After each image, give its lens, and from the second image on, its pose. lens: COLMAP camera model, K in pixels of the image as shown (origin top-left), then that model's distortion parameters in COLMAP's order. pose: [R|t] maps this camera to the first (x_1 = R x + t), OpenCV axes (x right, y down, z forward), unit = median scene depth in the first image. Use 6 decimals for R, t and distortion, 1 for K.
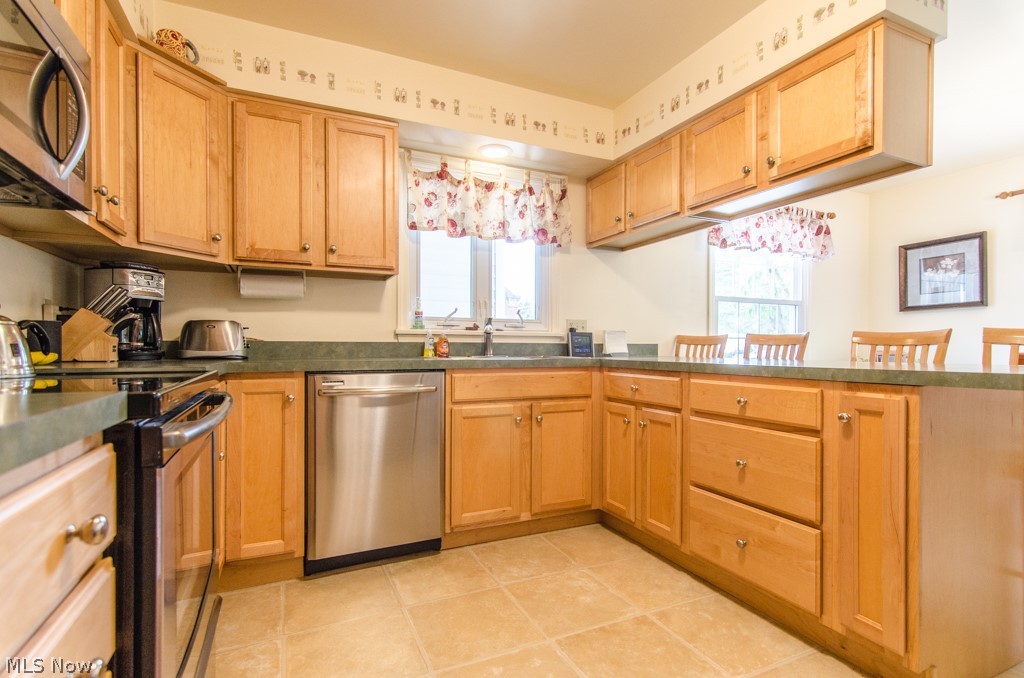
lens RADIAL K [[492.0, 0, 509.4], [0, 492.0, 350.3], [0, 0, 1]] dist [-0.000474, 0.000706]
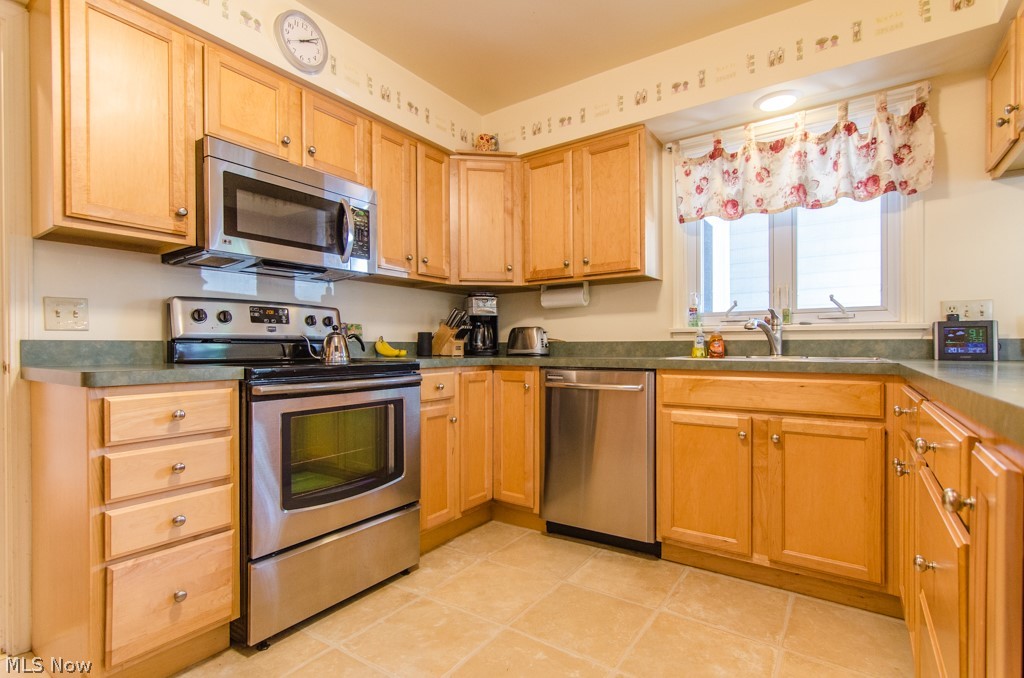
lens RADIAL K [[492.0, 0, 509.4], [0, 492.0, 350.3], [0, 0, 1]] dist [-0.000474, 0.000706]
pose [[0.505045, 0.003759, -0.863085, 0.504856], [-0.000805, 0.999992, 0.003884, -0.001733], [0.863093, -0.001267, 0.505044, 0.249132]]
